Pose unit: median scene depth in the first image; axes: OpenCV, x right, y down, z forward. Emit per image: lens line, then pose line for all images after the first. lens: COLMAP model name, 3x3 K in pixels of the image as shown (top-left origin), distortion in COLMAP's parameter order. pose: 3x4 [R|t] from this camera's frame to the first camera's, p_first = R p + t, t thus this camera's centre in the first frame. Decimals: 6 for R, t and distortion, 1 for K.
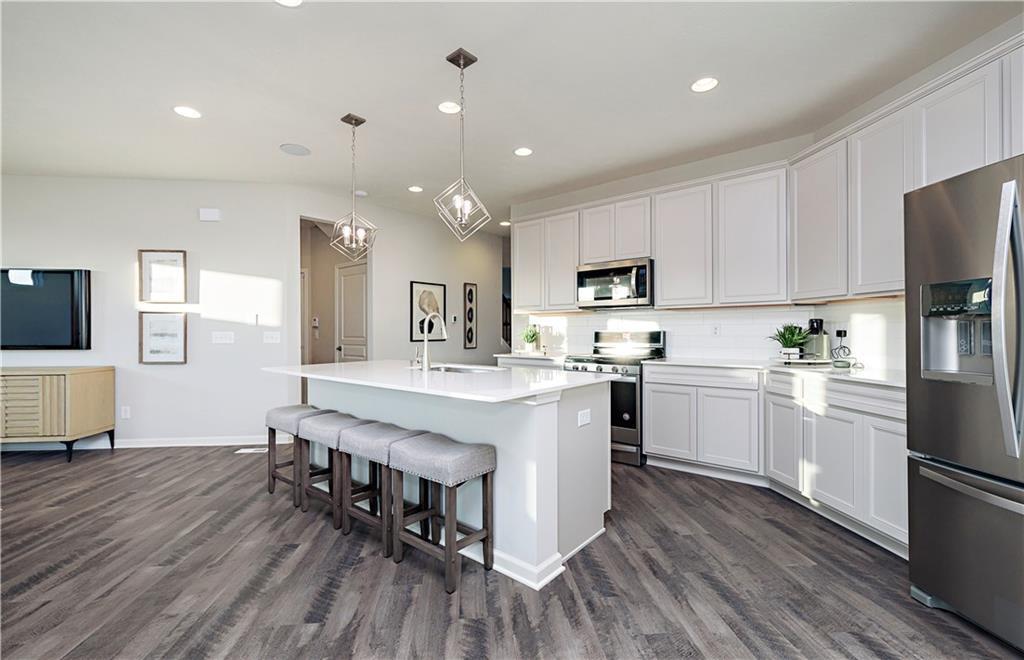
lens RADIAL K [[436.6, 0, 512.0], [0, 436.6, 330.0], [0, 0, 1]] dist [0.002477, -0.000342]
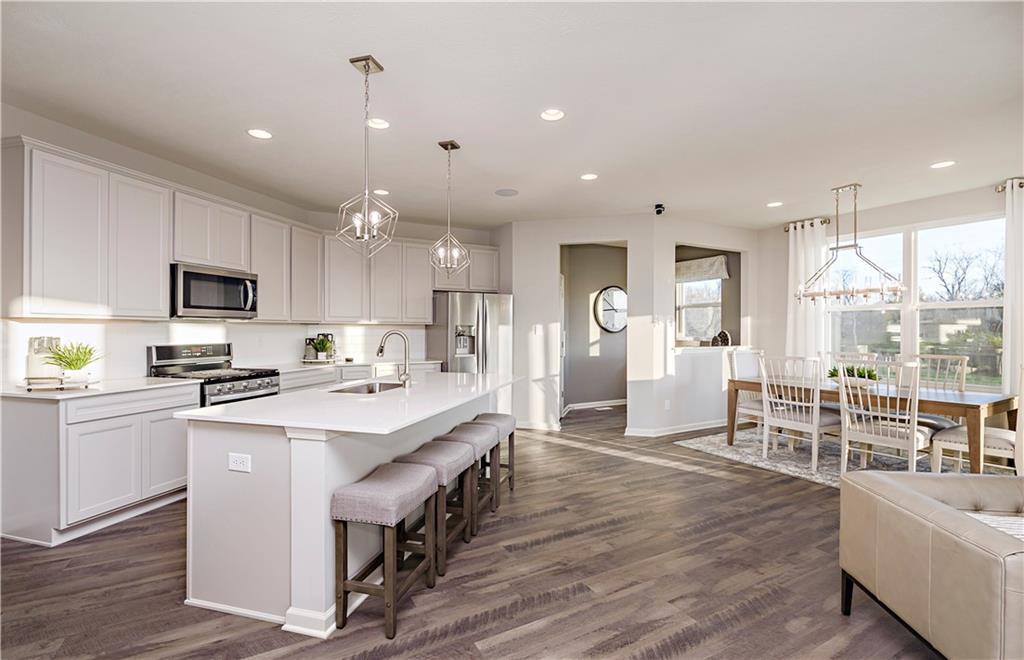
lens RADIAL K [[447.8, 0, 512.0], [0, 447.8, 330.0], [0, 0, 1]] dist [0.000075, -0.000026]
pose [[-0.396835, 0.005777, 0.917872, -1.104752], [-0.003221, 0.999965, -0.007686, -0.031701], [-0.917884, -0.006006, -0.396803, 1.034376]]
